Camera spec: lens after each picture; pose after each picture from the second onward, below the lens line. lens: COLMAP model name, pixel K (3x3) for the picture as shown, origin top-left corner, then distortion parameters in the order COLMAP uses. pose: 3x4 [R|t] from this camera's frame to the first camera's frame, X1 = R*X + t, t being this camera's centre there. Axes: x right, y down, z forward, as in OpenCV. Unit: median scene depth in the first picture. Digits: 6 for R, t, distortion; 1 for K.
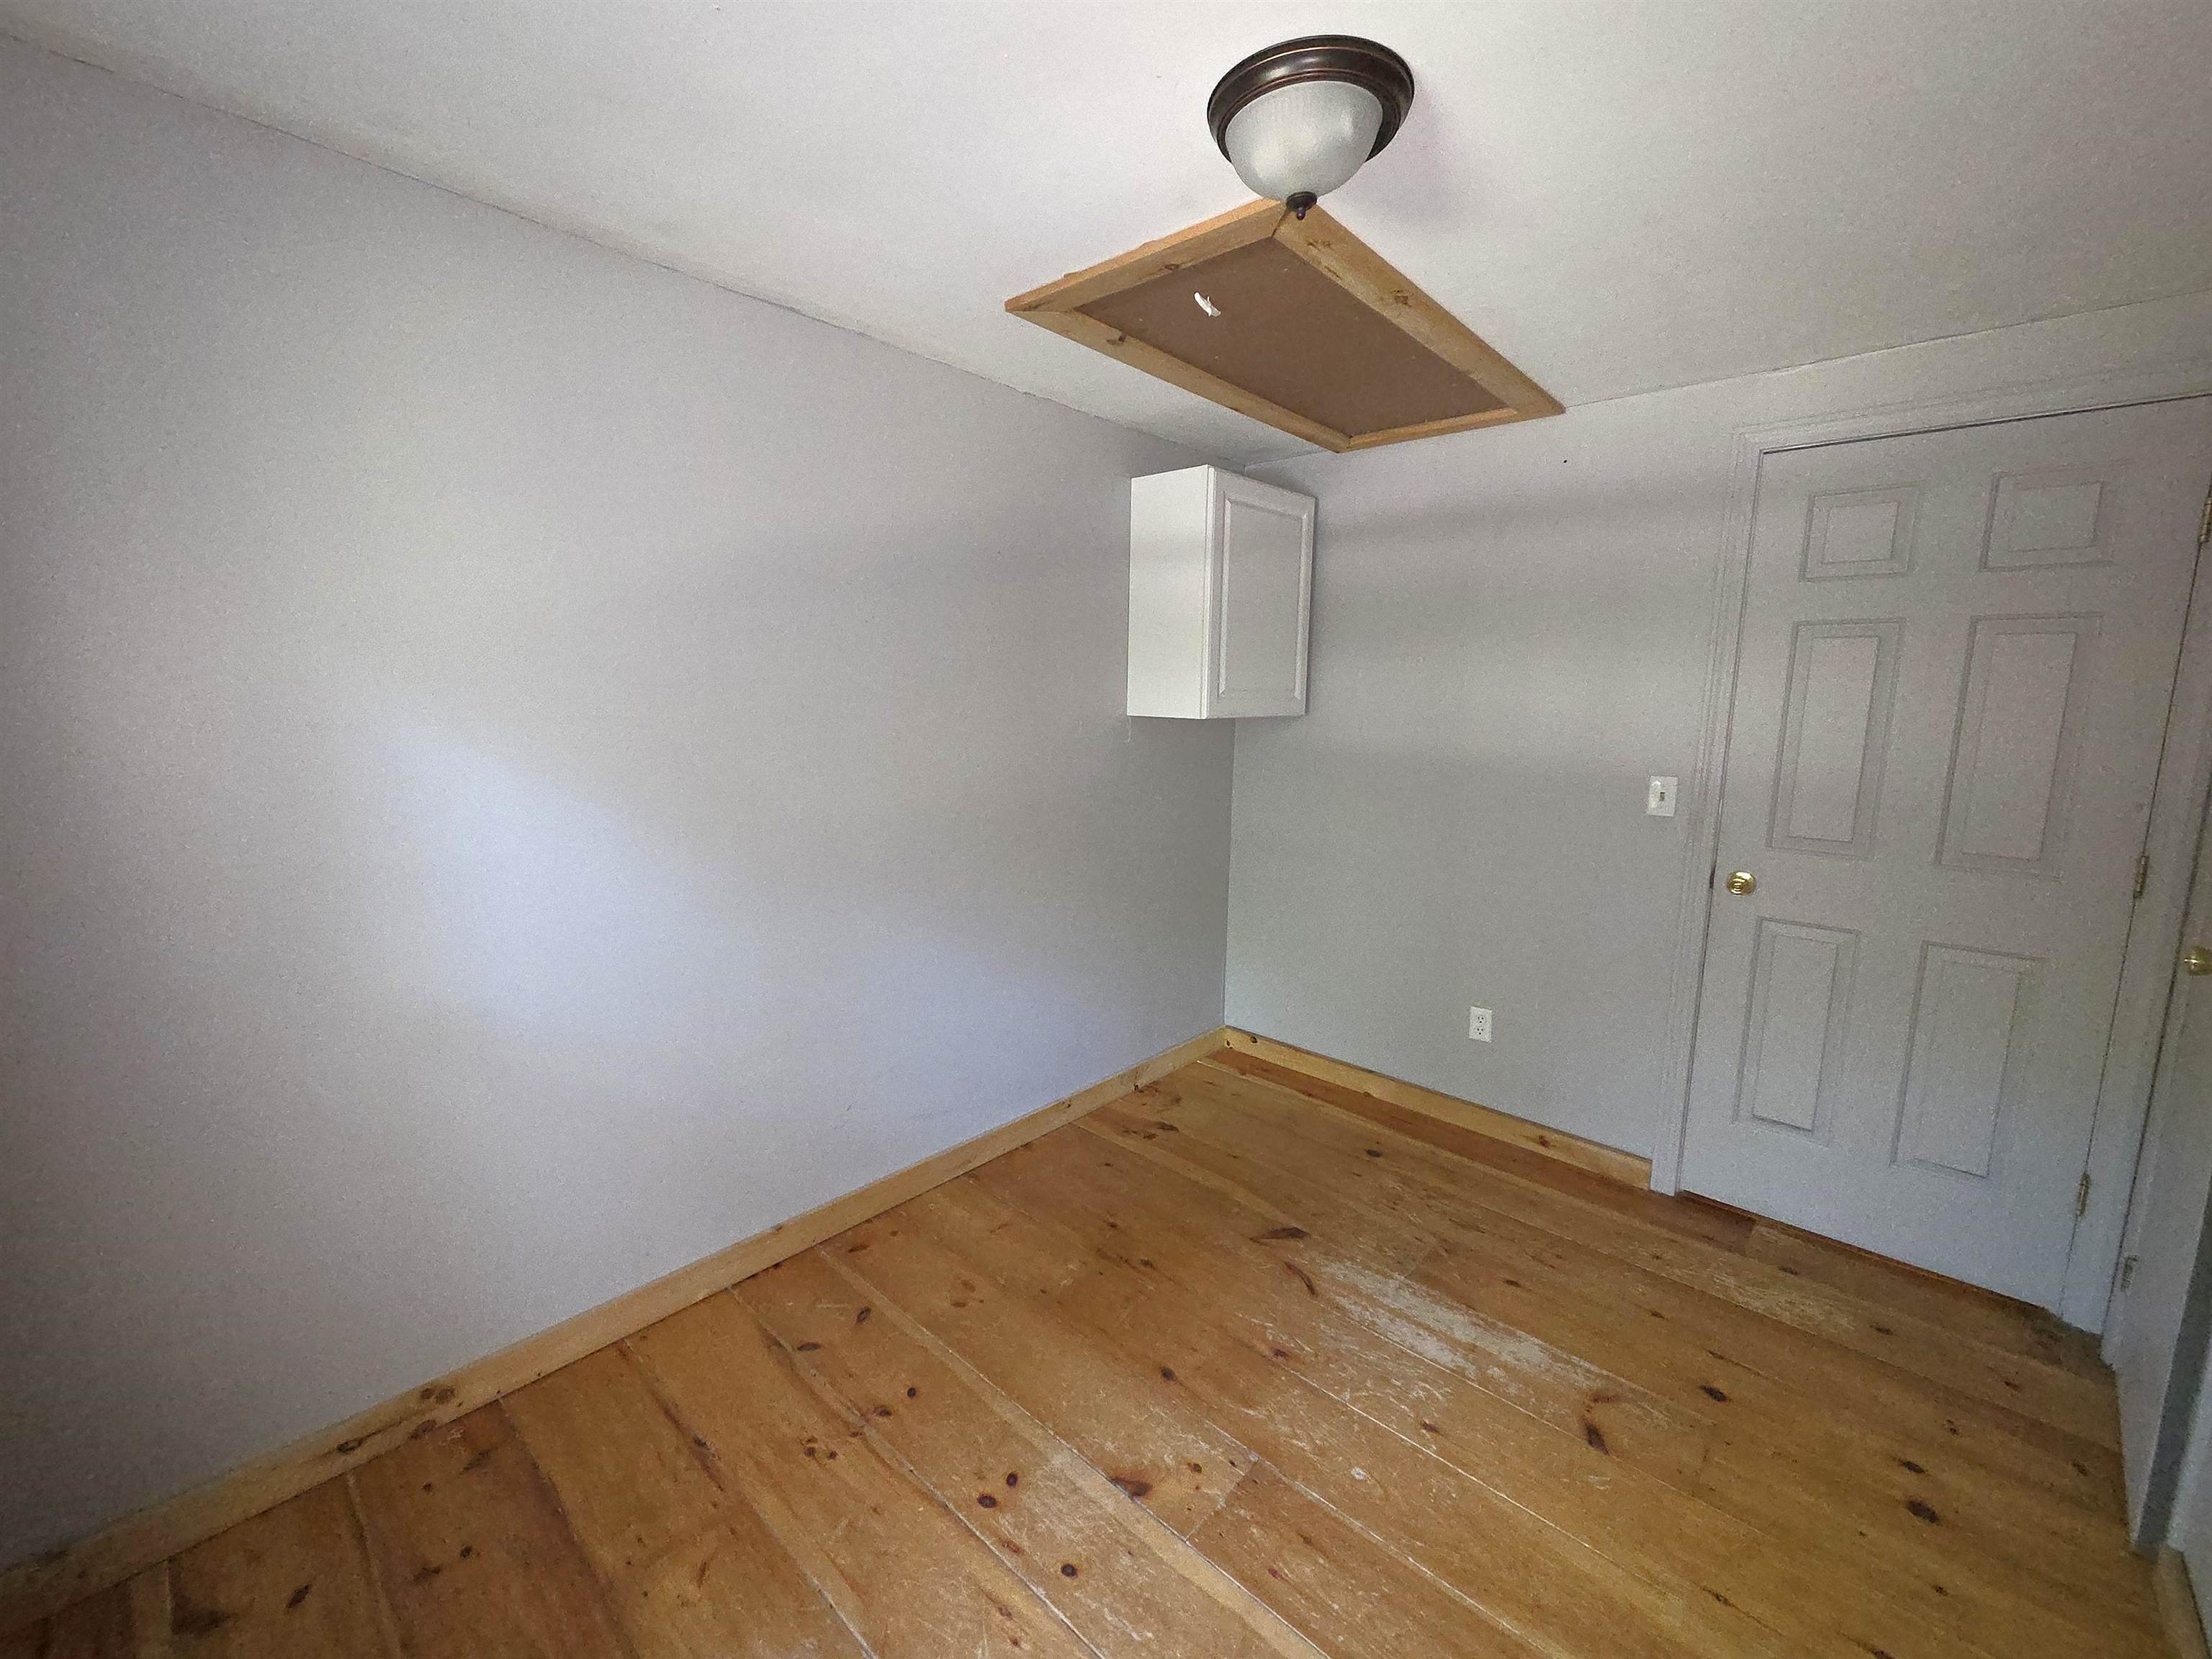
lens RADIAL K [[899.2, 0, 1096.7], [0, 899.2, 817.8], [0, 0, 1]] dist [0.006505, -0.001602]
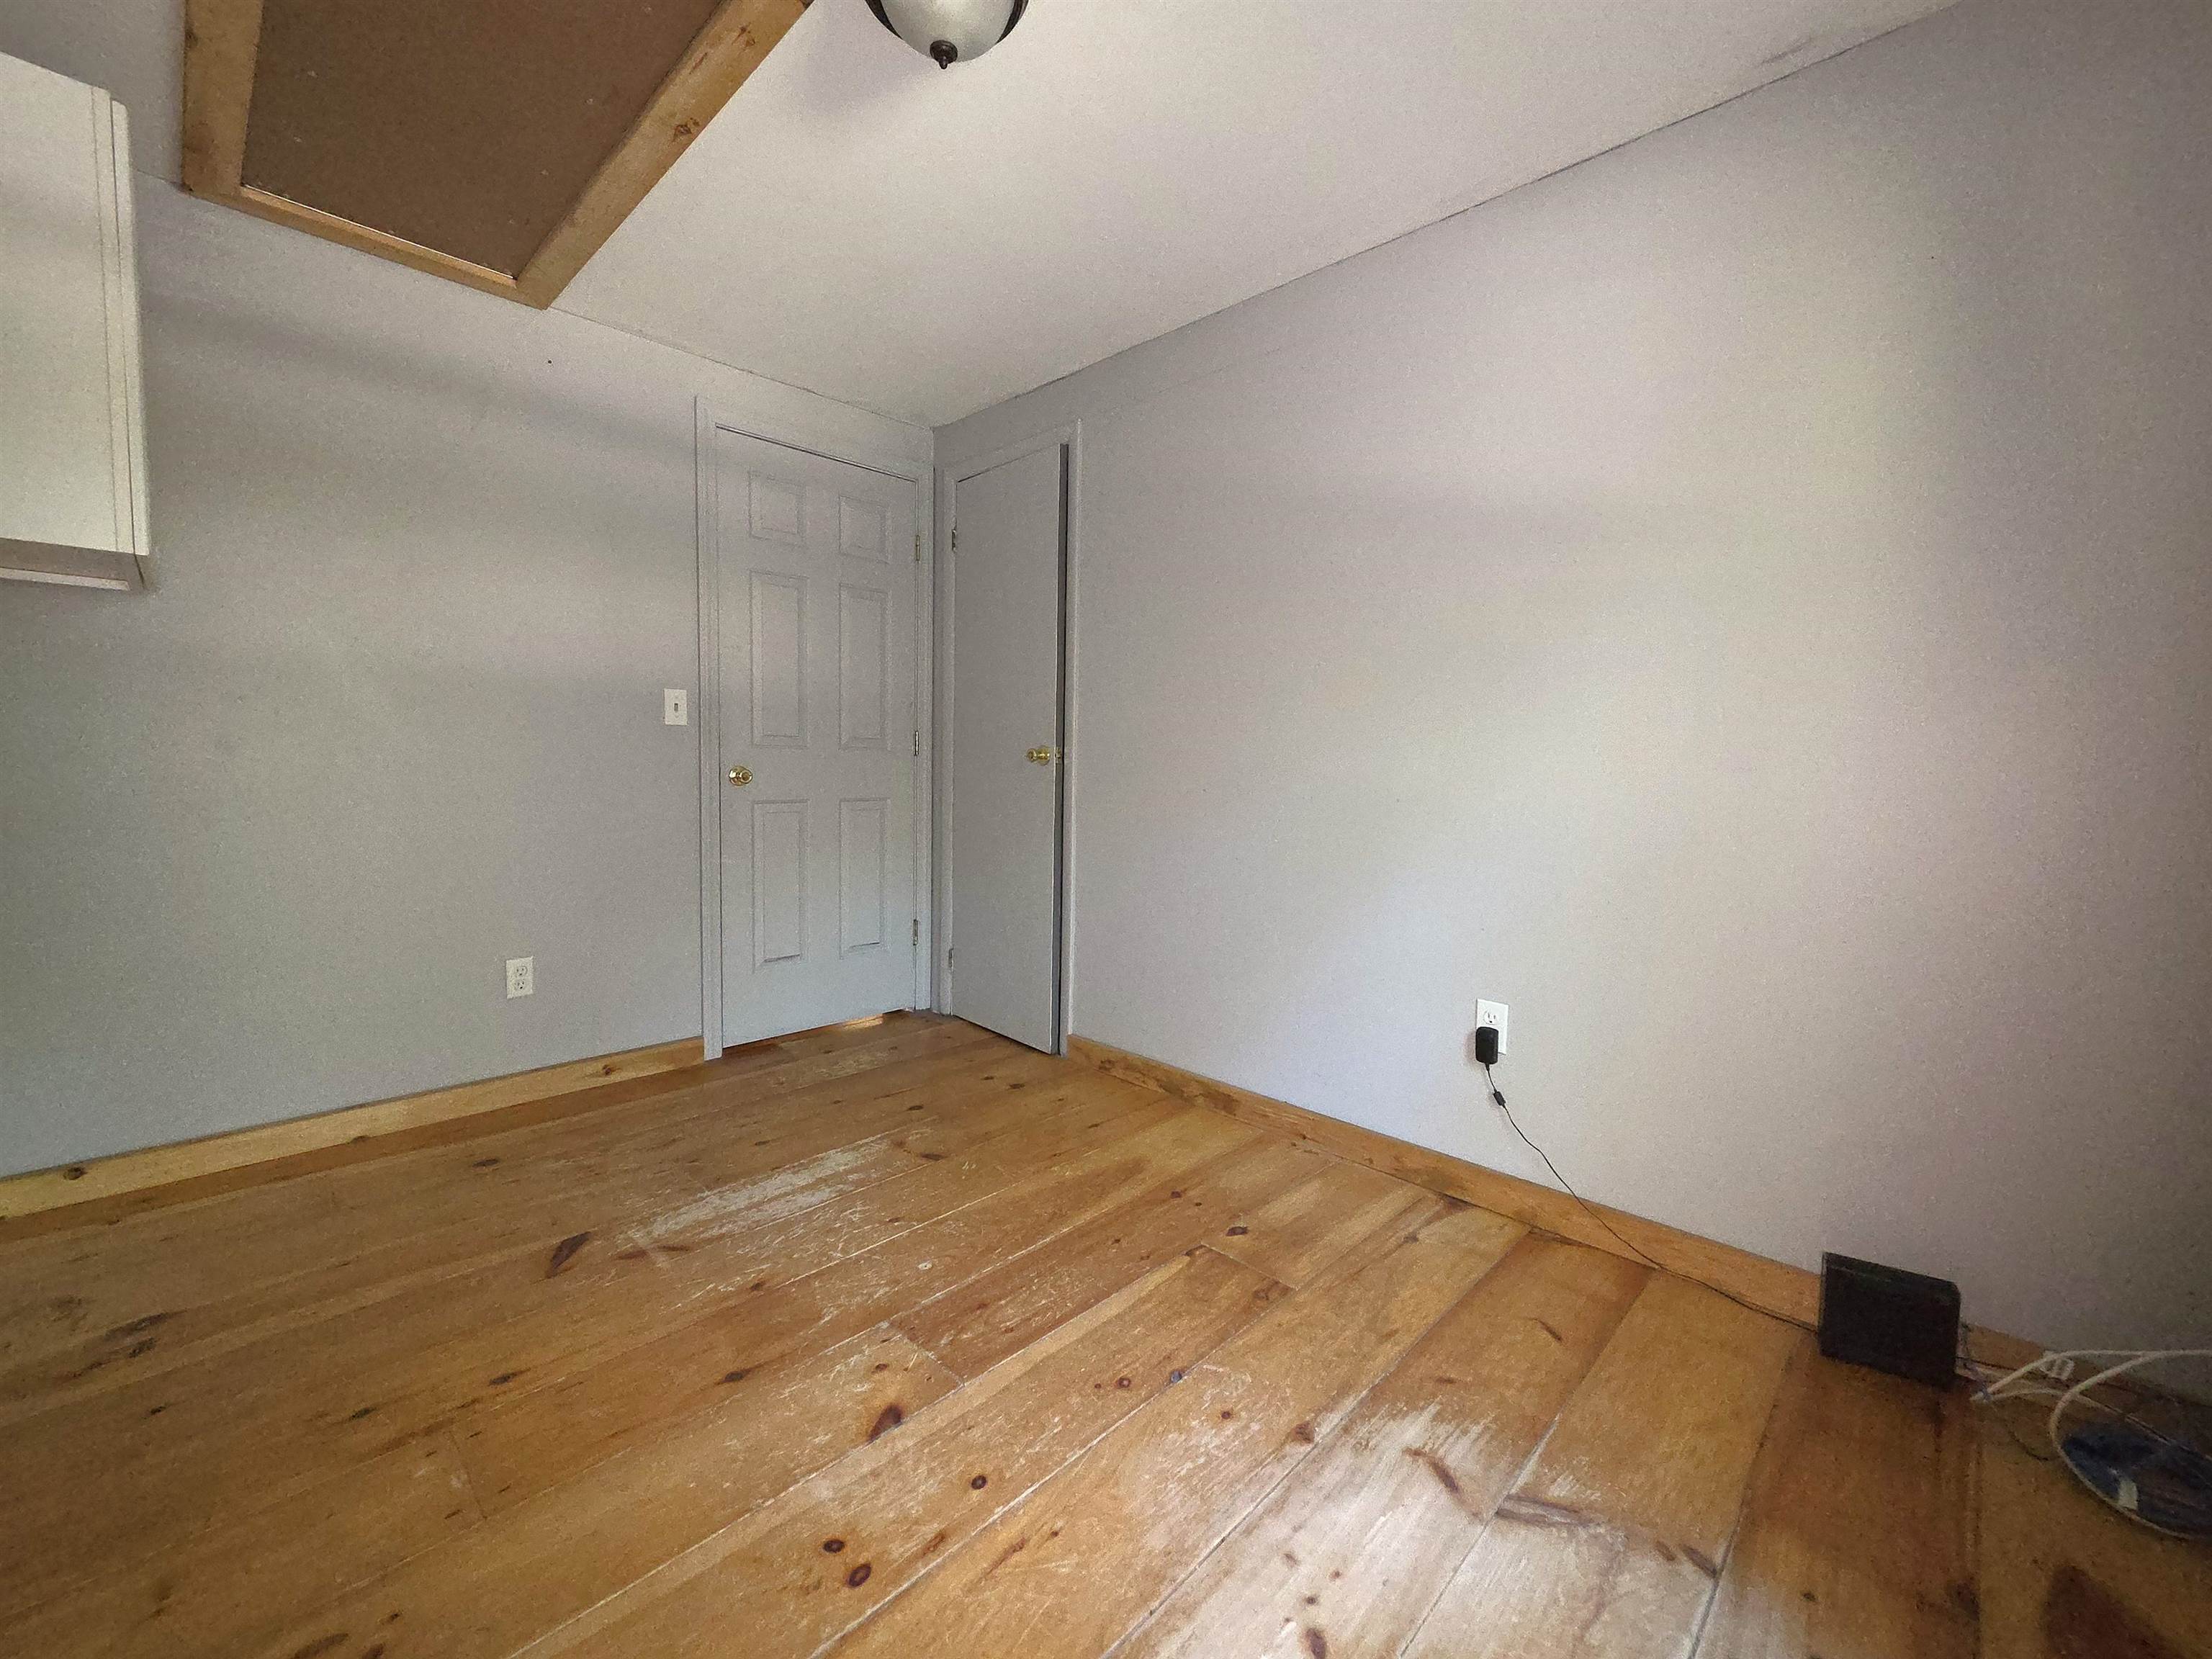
lens RADIAL K [[899.2, 0, 1096.7], [0, 899.2, 817.8], [0, 0, 1]] dist [0.006505, -0.001602]
pose [[0.033558, -0.080796, 0.996166, -0.620860], [0.126604, 0.989041, 0.075953, 0.120488], [-0.991386, 0.123569, 0.043419, 0.581332]]
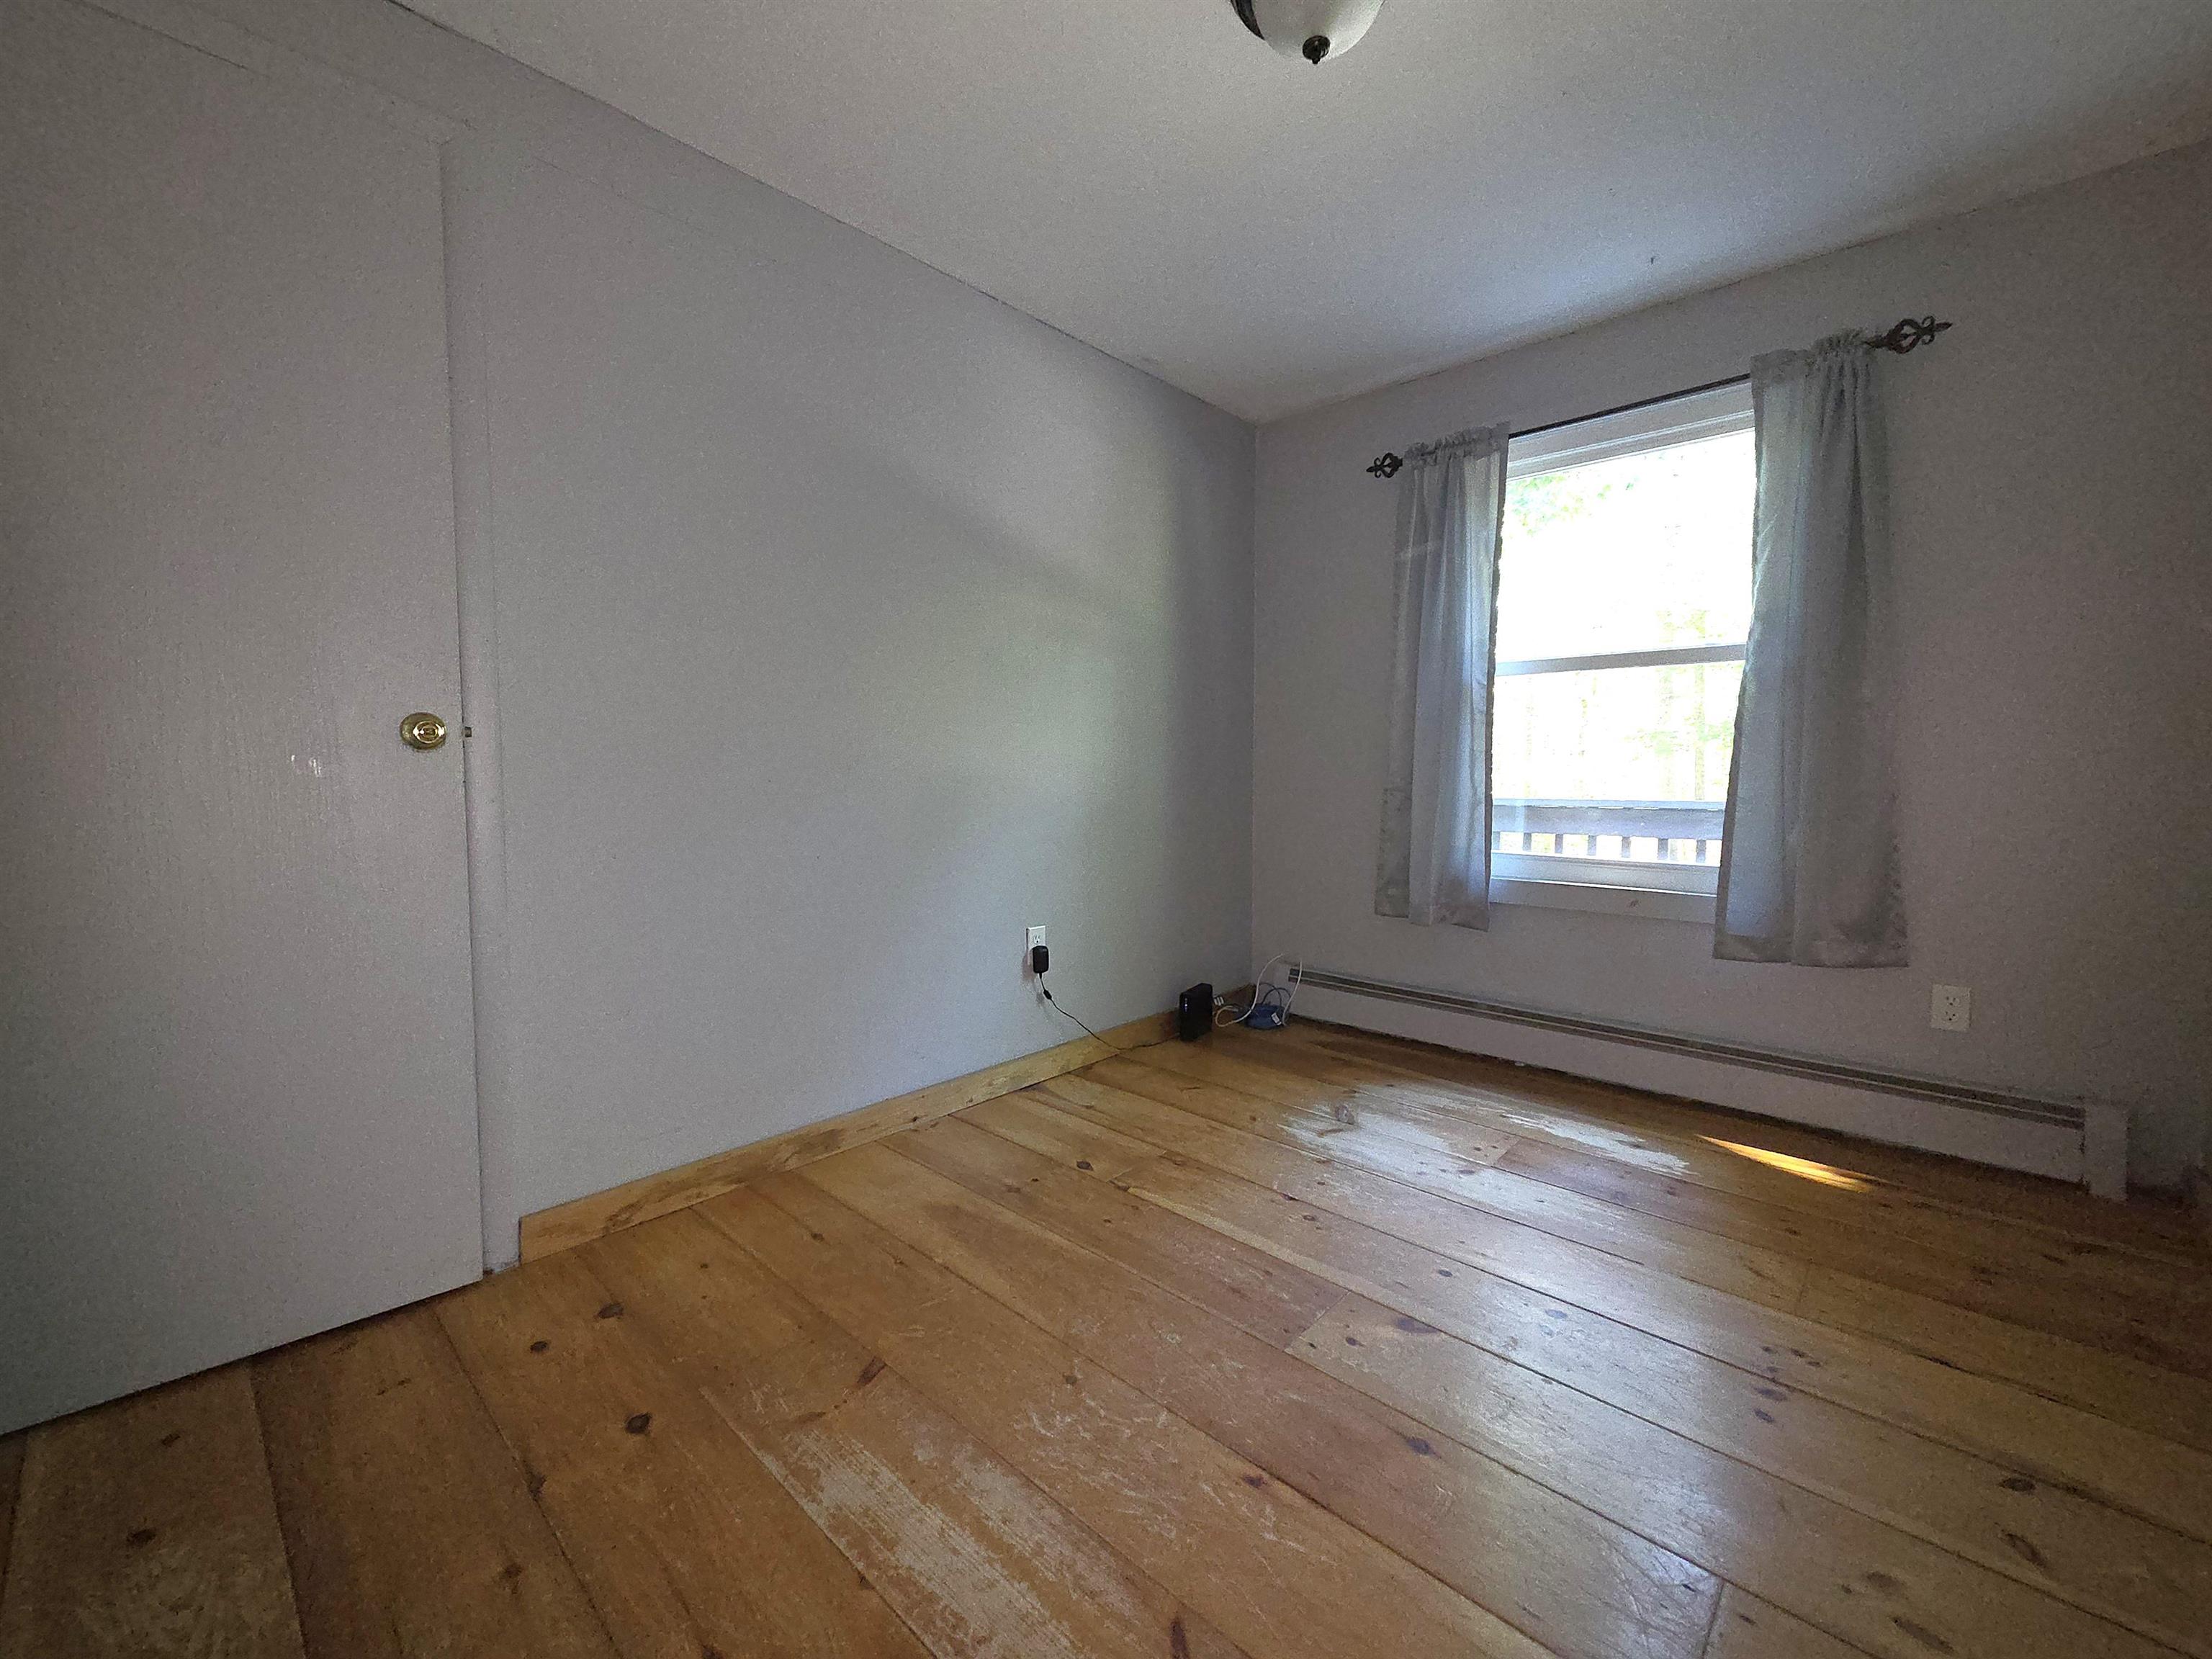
lens RADIAL K [[899.2, 0, 1096.7], [0, 899.2, 817.8], [0, 0, 1]] dist [0.006505, -0.001602]
pose [[-0.999797, -0.018556, 0.007831, 0.314986], [-0.016610, 0.979549, 0.200517, 0.025300], [-0.011392, 0.200346, -0.979659, 1.519895]]
